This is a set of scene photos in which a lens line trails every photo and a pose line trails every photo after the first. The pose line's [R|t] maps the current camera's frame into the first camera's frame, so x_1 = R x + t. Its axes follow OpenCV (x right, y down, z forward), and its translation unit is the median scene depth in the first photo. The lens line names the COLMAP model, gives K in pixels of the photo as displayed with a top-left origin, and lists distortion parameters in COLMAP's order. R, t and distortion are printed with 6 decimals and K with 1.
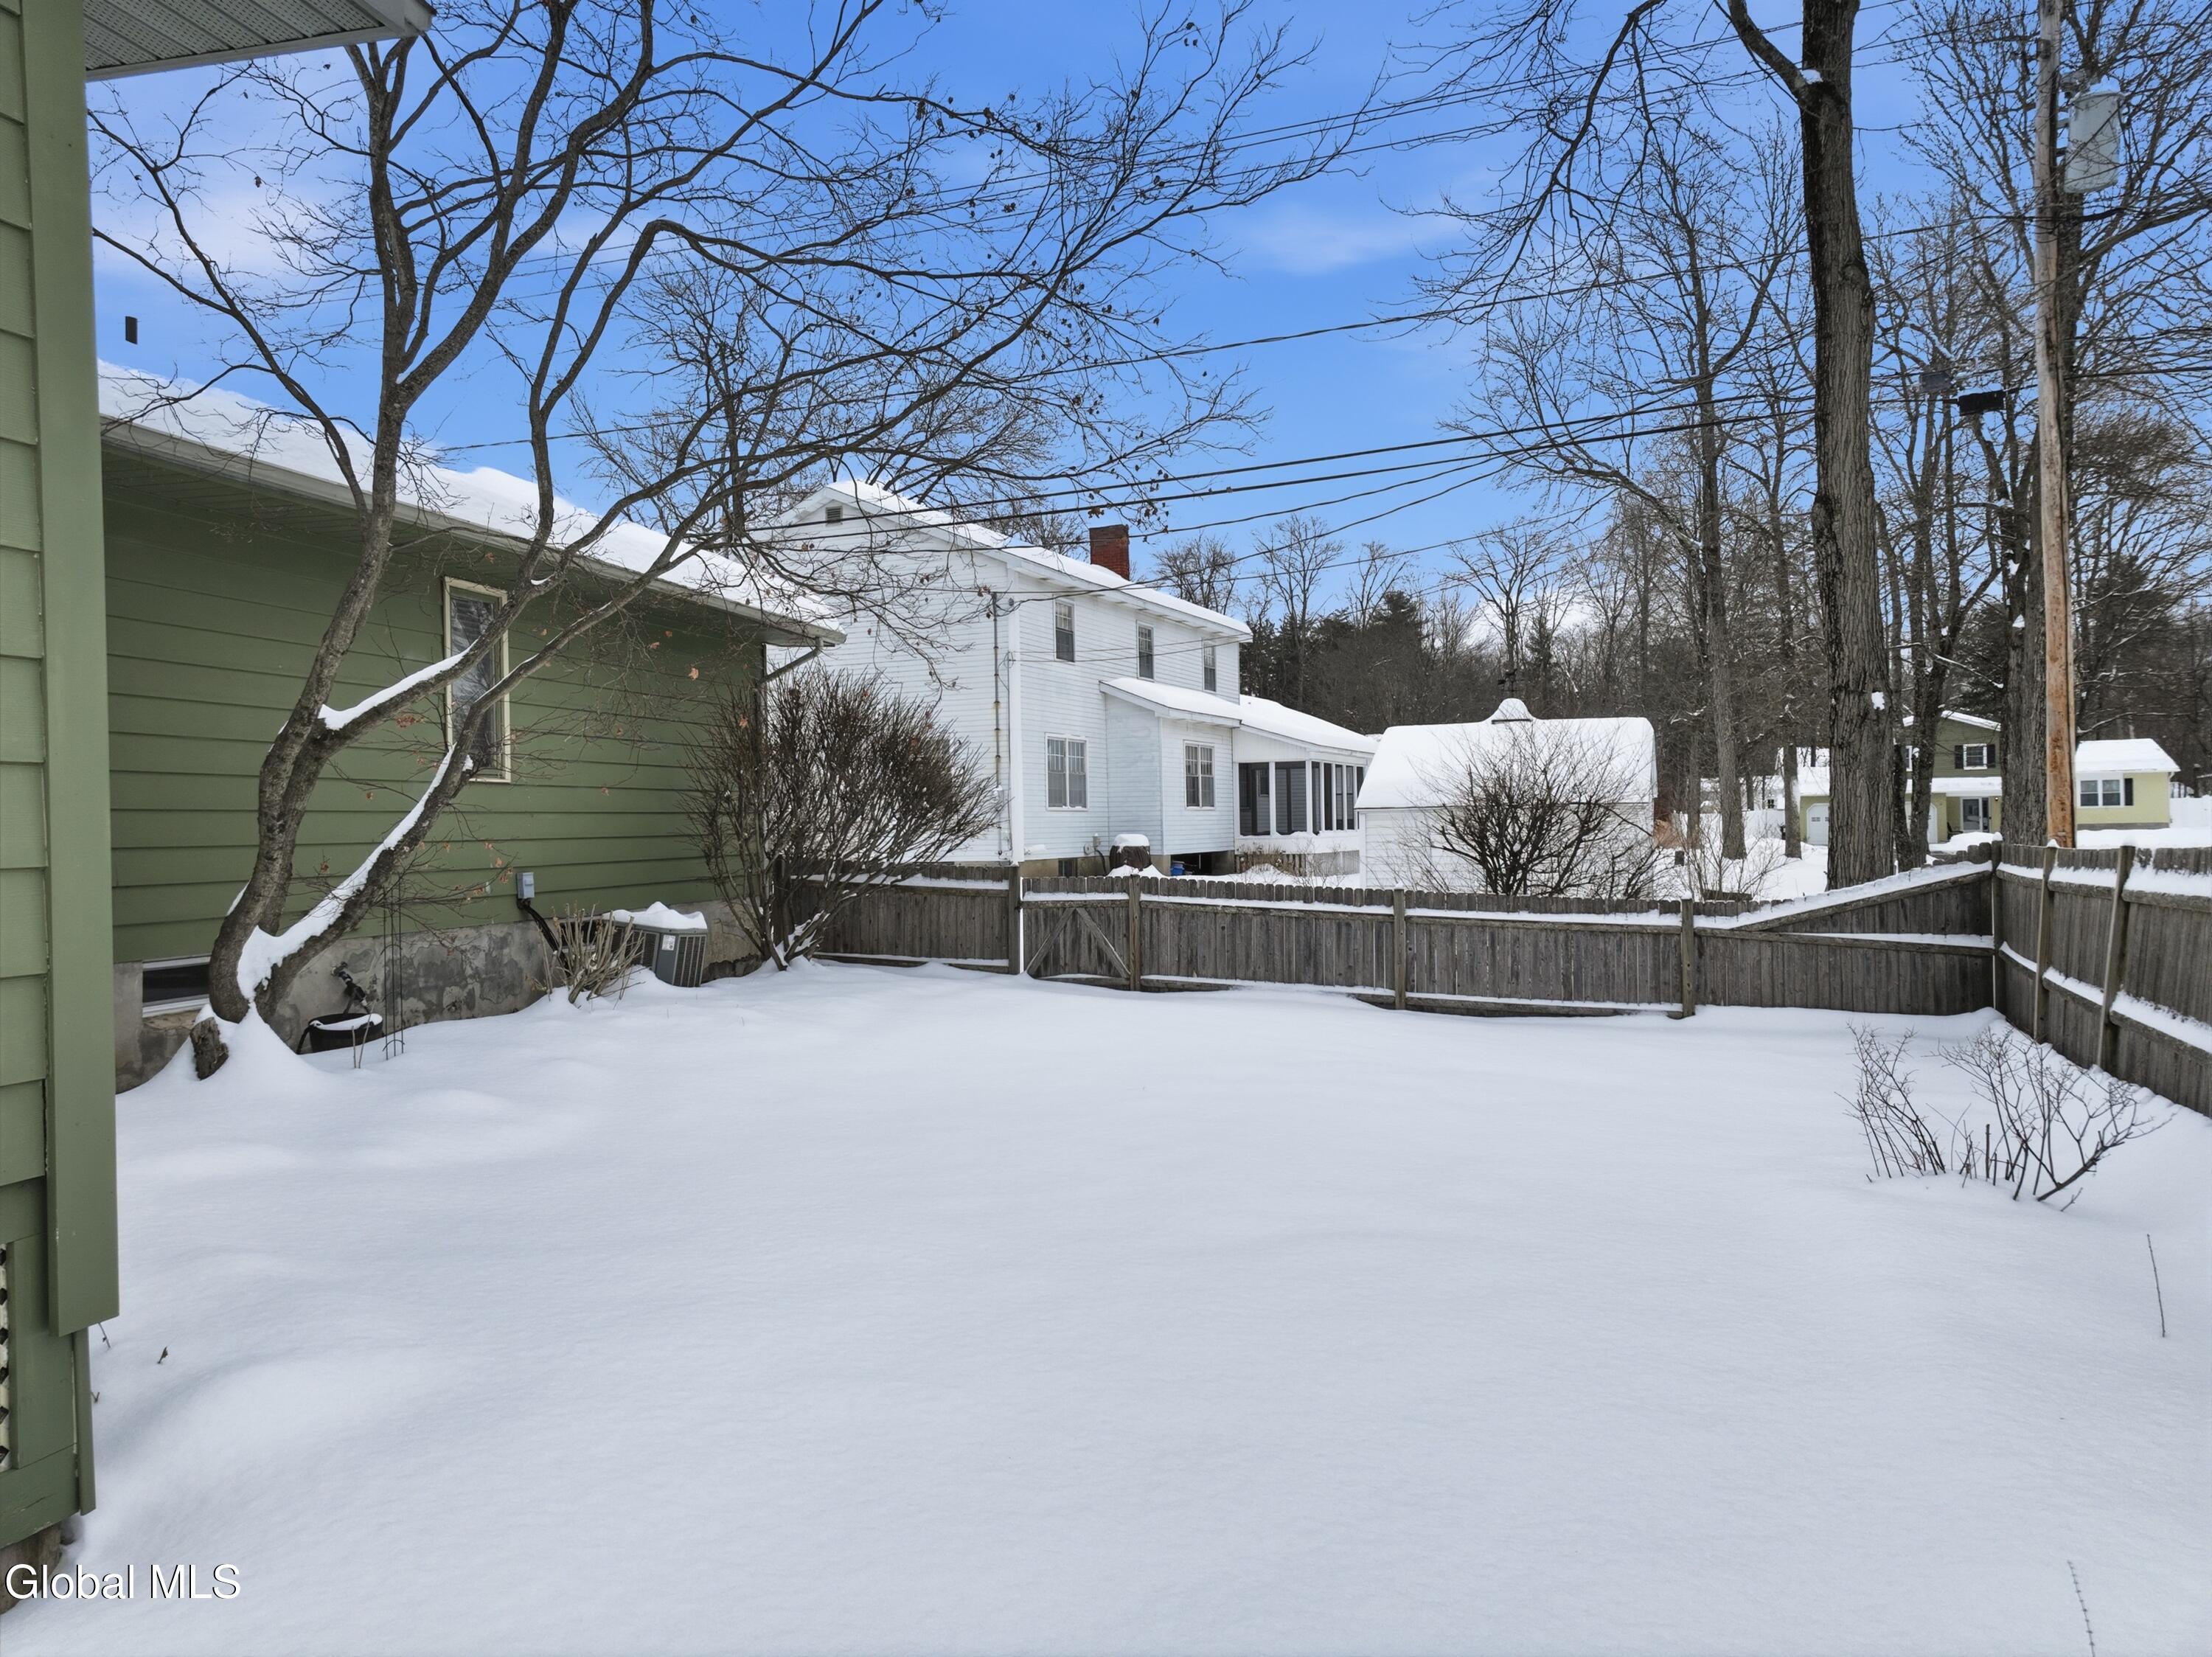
lens RADIAL K [[1566.4, 0, 1106.0], [0, 1566.4, 828.5], [0, 0, 1]] dist [-0.001814, 0.014021]
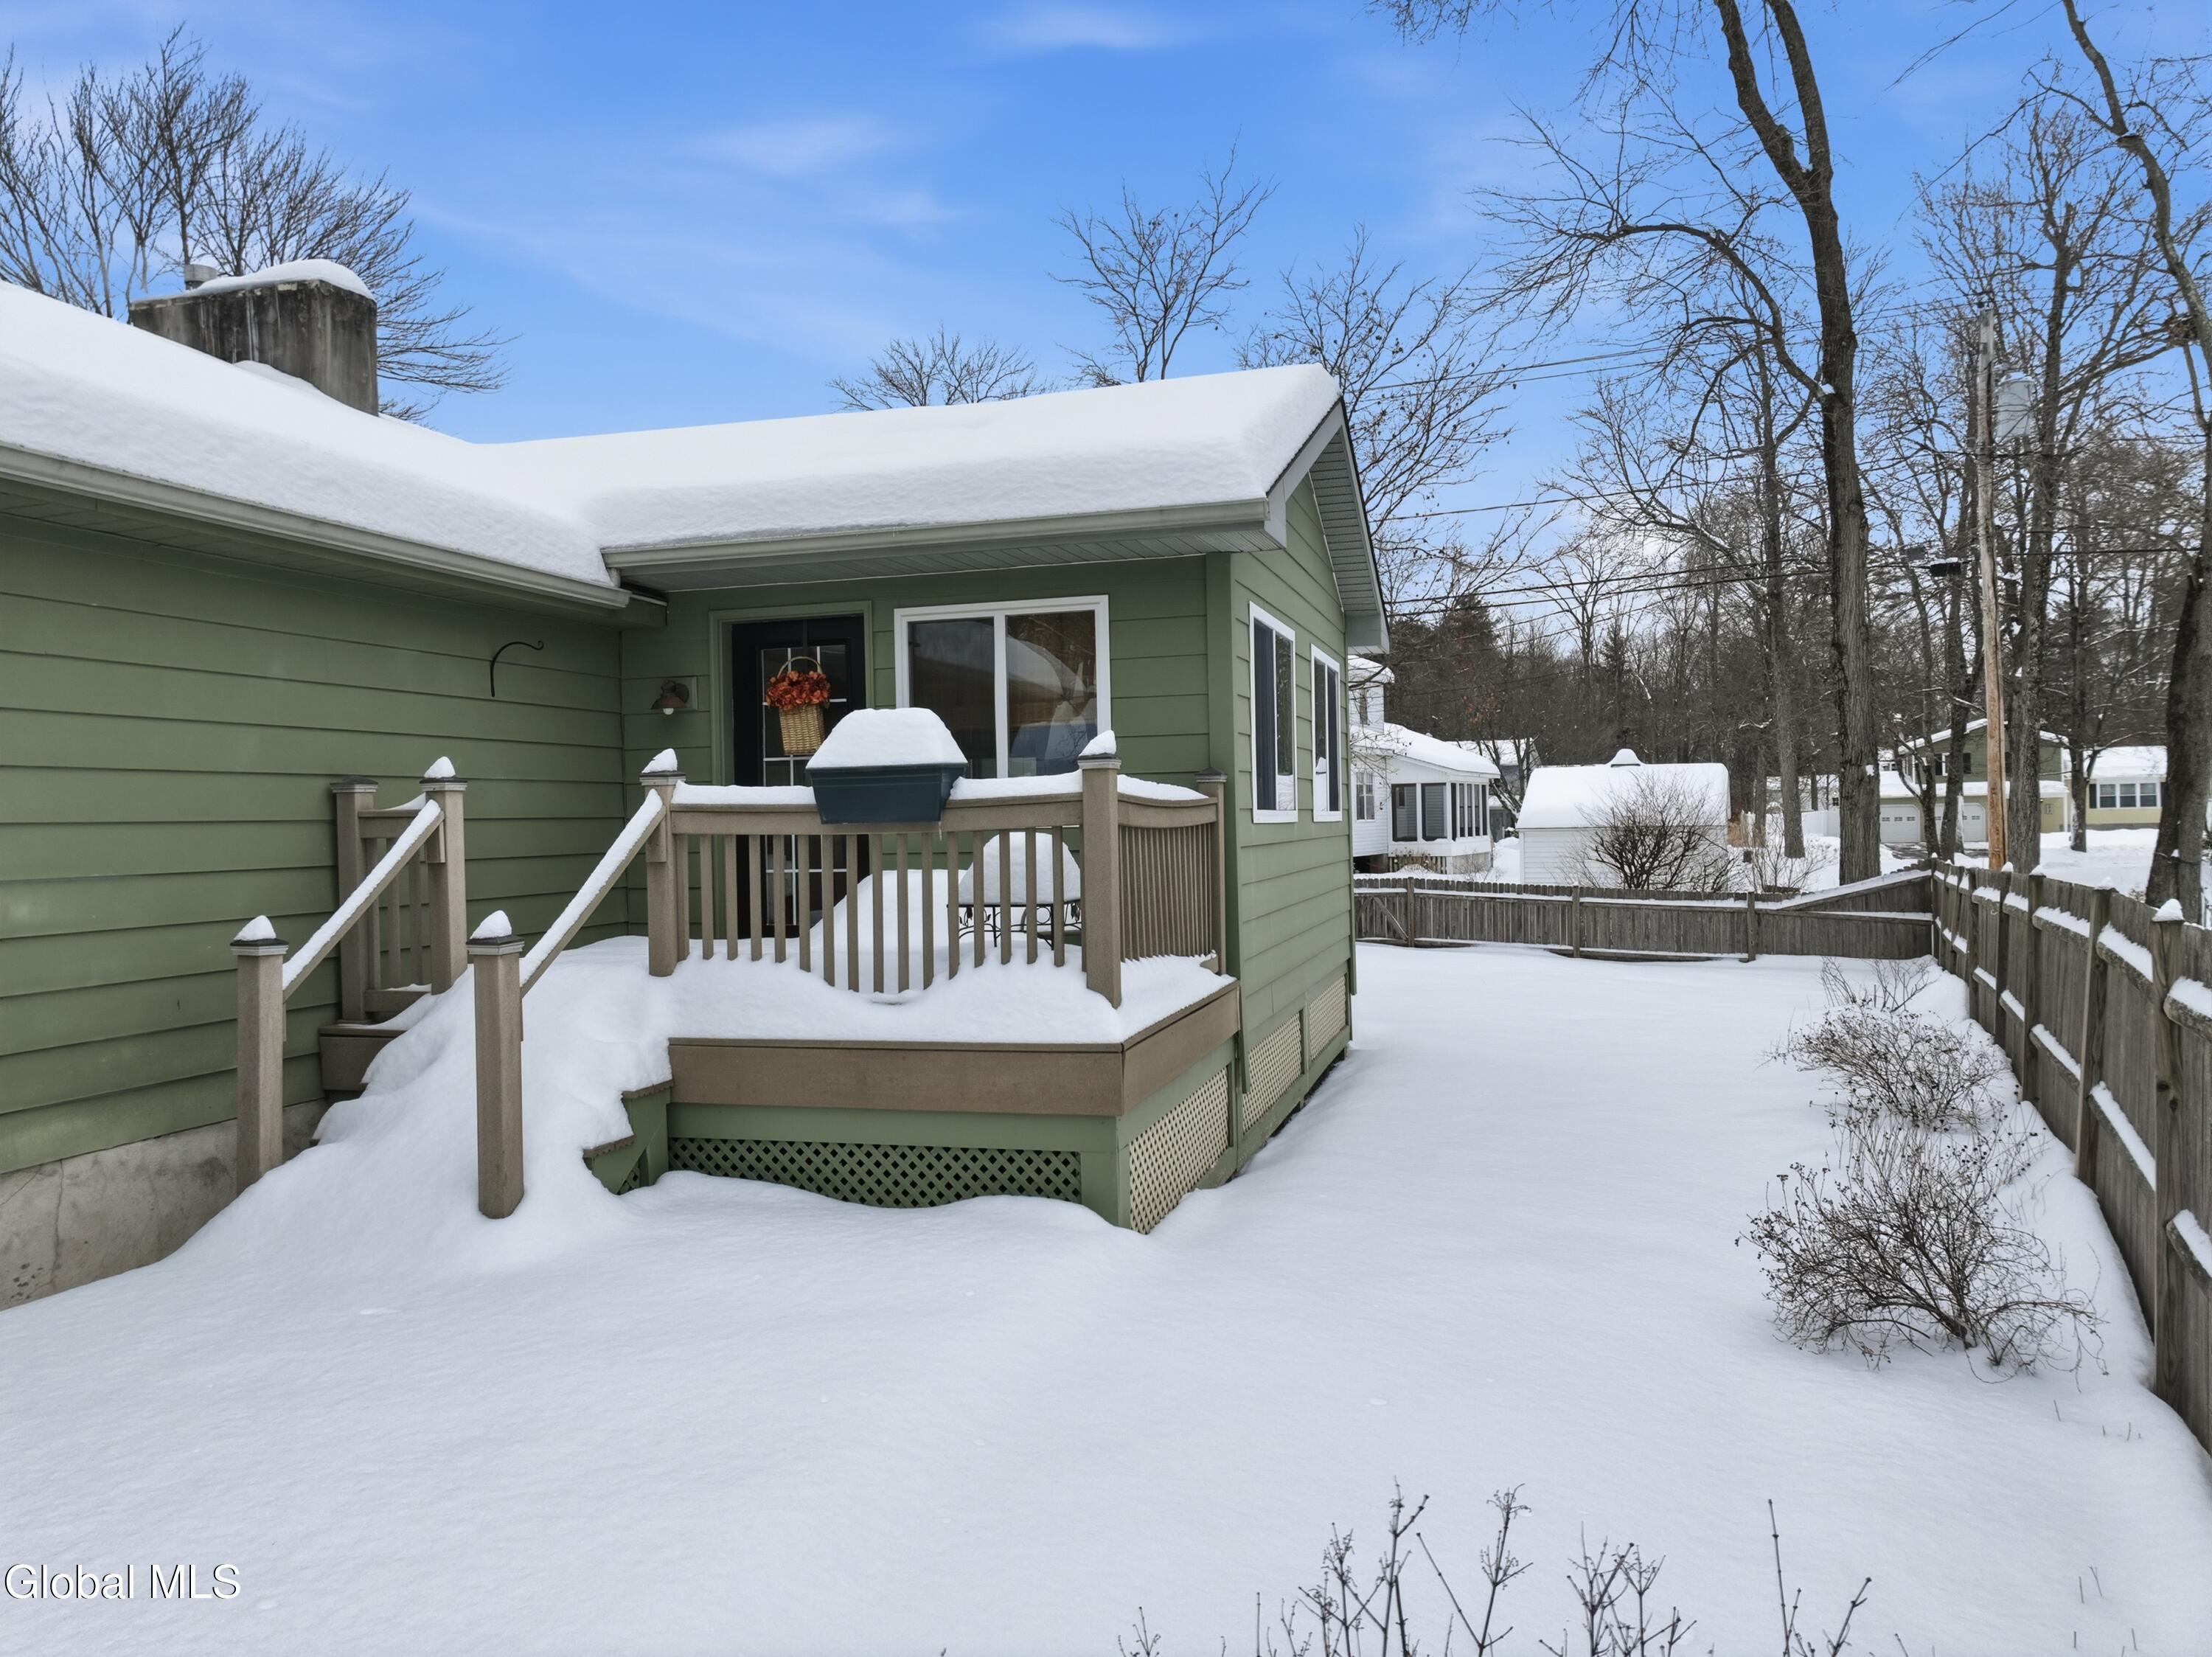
lens RADIAL K [[1566.4, 0, 1106.0], [0, 1566.4, 828.5], [0, 0, 1]] dist [-0.001814, 0.014021]
pose [[0.999288, -0.001437, -0.037698, -0.226876], [0.001613, 0.999988, 0.004634, -0.028015], [0.037691, -0.004692, 0.999278, -0.622546]]
